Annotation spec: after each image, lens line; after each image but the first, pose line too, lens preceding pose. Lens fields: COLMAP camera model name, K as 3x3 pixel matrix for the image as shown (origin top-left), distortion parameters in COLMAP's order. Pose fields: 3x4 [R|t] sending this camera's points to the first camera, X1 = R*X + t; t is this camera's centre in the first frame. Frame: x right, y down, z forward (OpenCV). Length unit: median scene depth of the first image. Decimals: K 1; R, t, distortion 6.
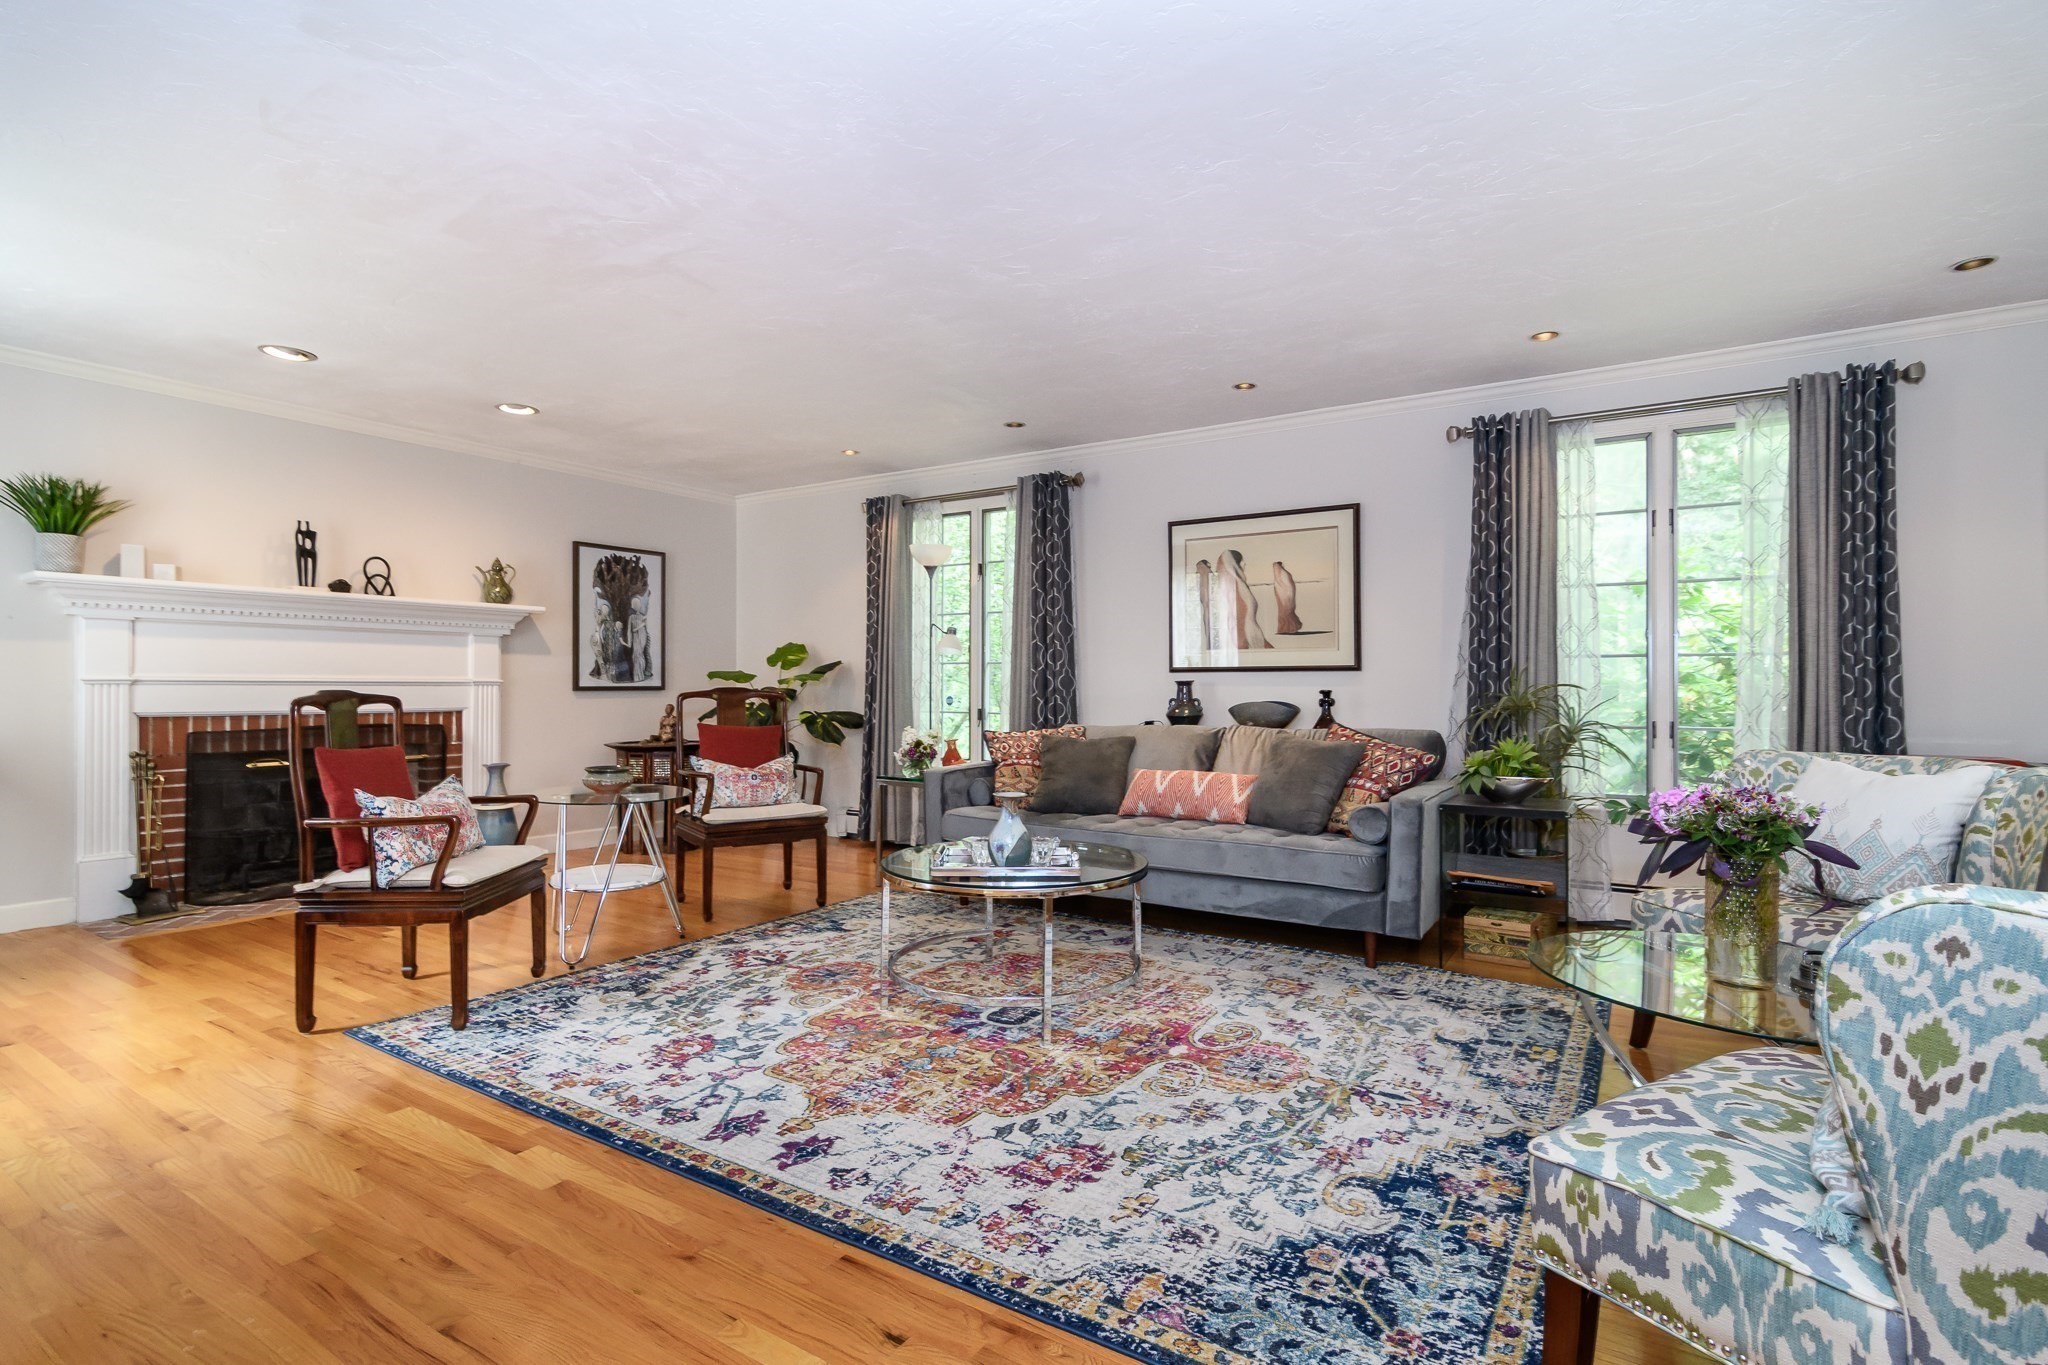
lens RADIAL K [[982.7, 0, 1021.8], [0, 982.7, 681.2], [0, 0, 1]] dist [-0.004497, 0.000101]
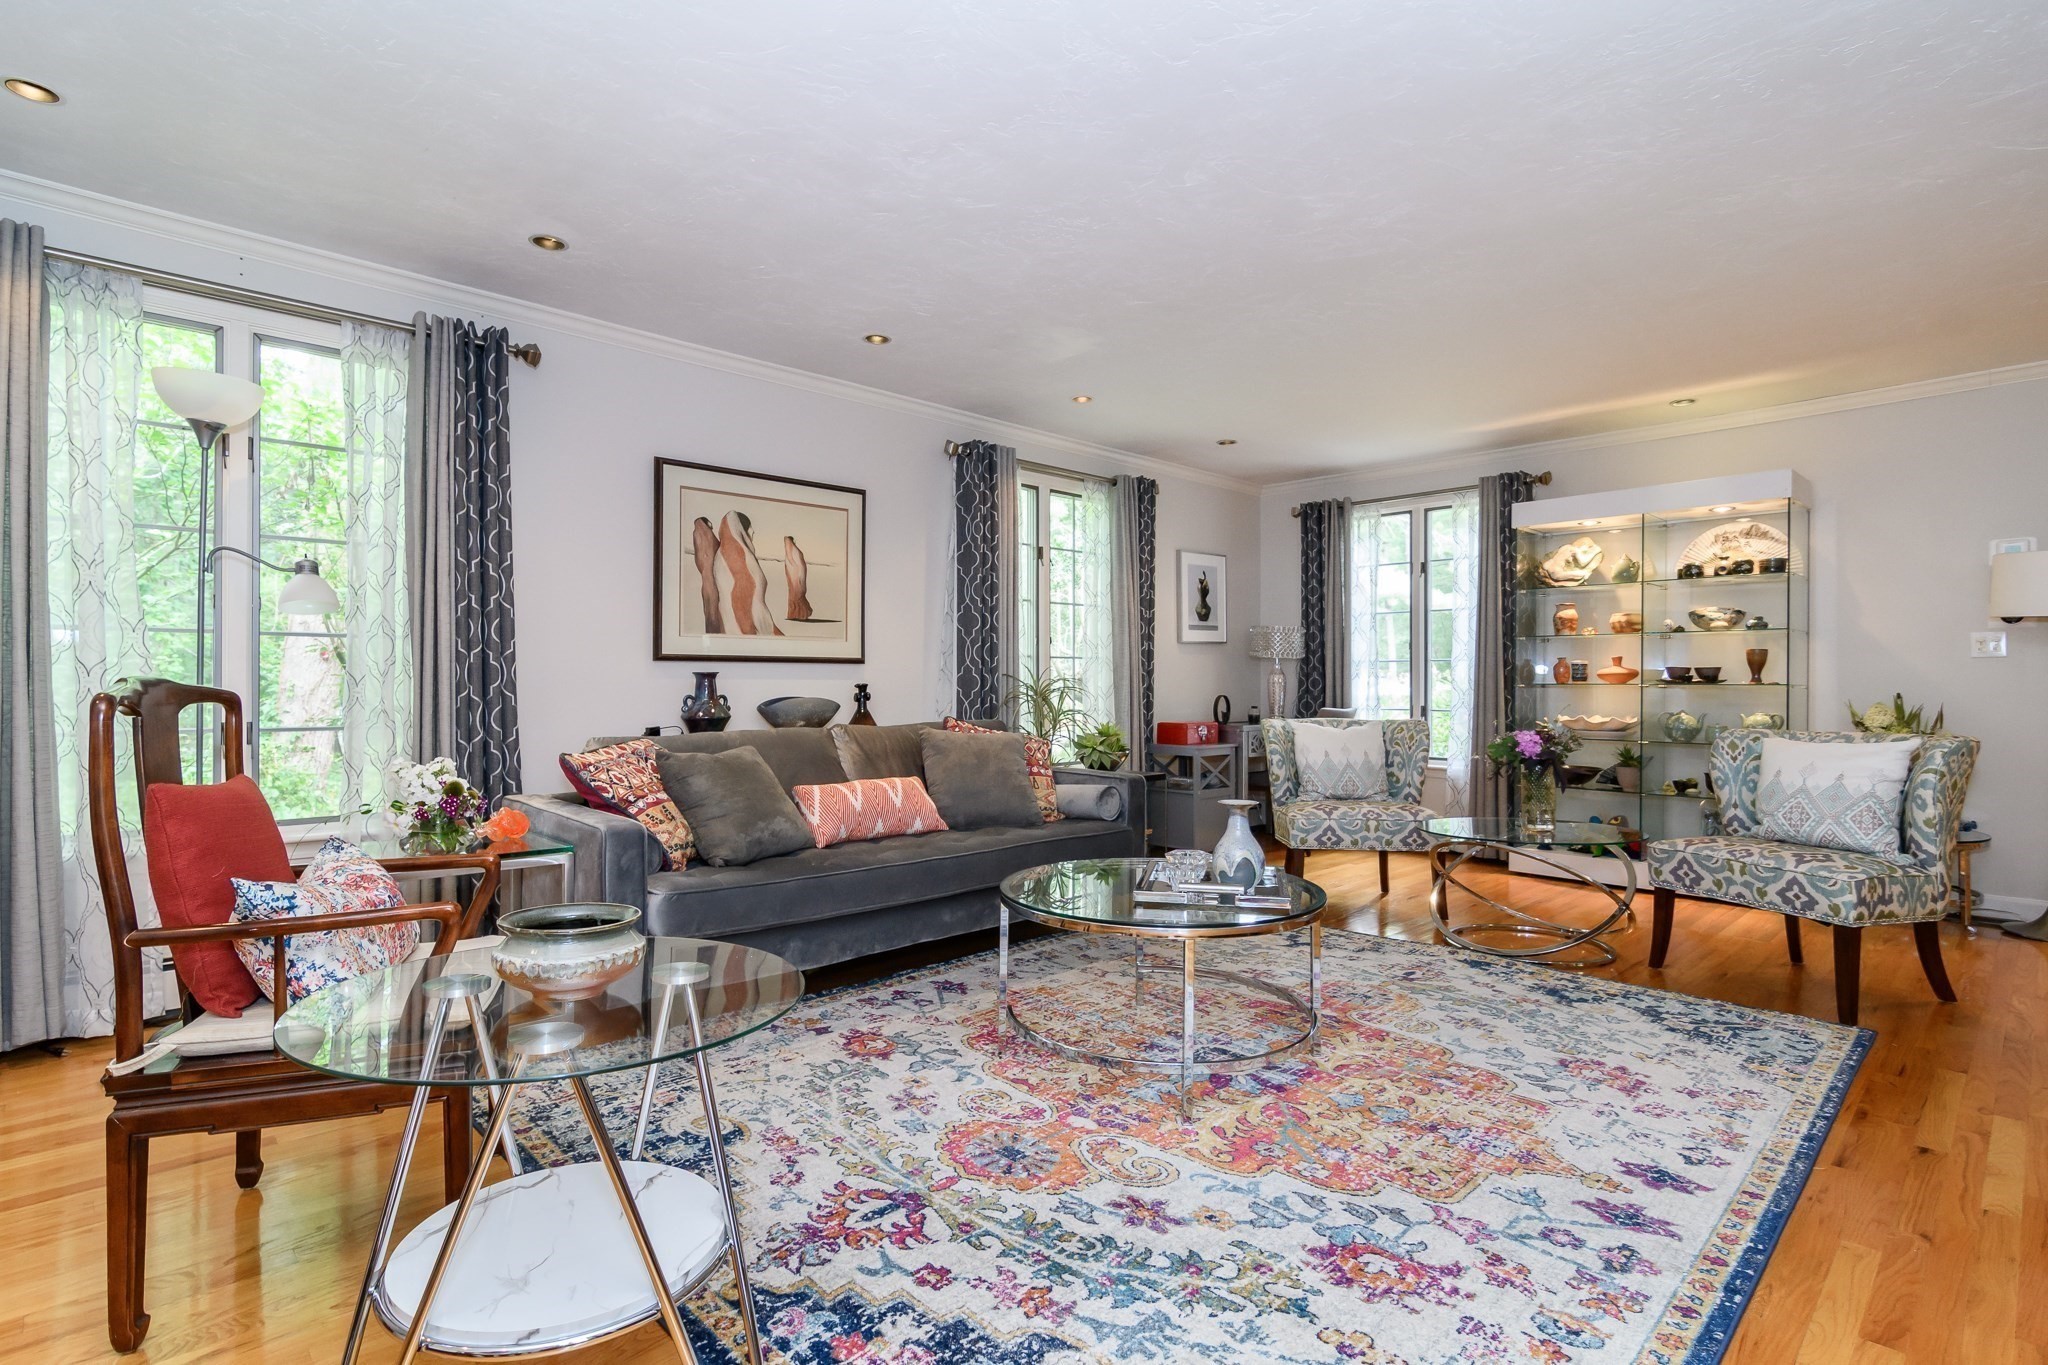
lens RADIAL K [[1003.1, 0, 1021.1], [0, 1003.1, 686.2], [0, 0, 1]] dist [-0.006302, 0.000878]
pose [[0.227105, -0.002853, 0.973866, -0.968359], [-0.003533, 0.999987, 0.003753, 0.011652], [-0.973864, -0.004293, 0.227092, 1.046668]]
